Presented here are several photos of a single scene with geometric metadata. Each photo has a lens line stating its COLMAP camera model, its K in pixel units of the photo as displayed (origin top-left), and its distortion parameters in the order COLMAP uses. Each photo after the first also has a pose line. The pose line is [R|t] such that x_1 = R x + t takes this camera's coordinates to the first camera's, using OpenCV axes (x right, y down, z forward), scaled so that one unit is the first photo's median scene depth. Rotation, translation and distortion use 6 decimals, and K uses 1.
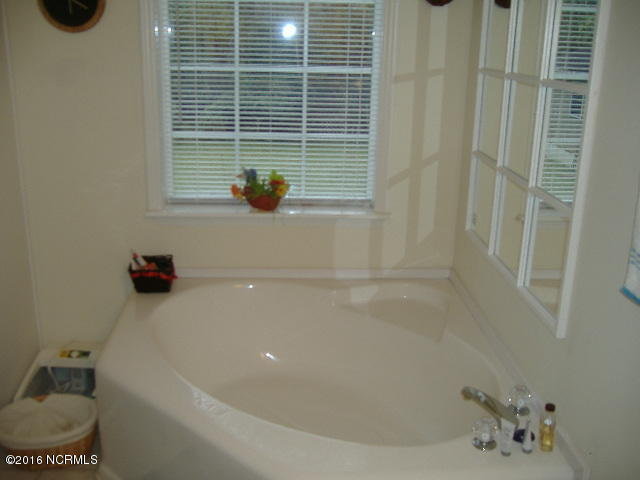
lens RADIAL K [[639.2, 0, 320.0], [0, 639.2, 240.0], [0, 0, 1]] dist [-0.145736, 0.007656]
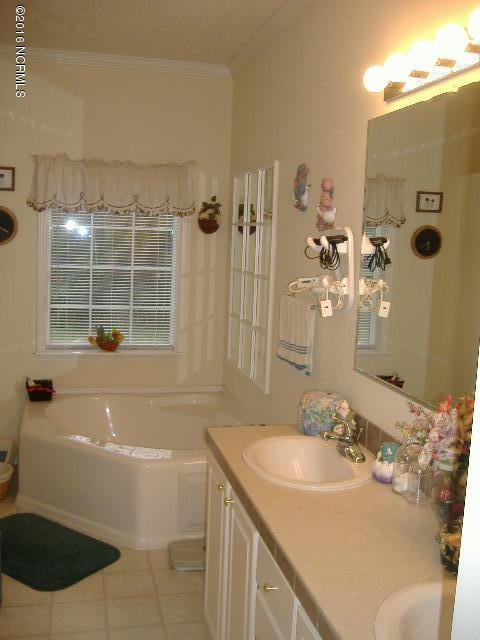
lens RADIAL K [[750.1, 0, 240.0], [0, 750.1, 320.0], [0, 0, 1]] dist [0.006738, 0.002274]
pose [[0.983368, -0.005795, 0.181534, -0.106171], [0.038695, 0.983229, -0.178223, 0.235950], [-0.177457, 0.182283, 0.967100, -0.970688]]
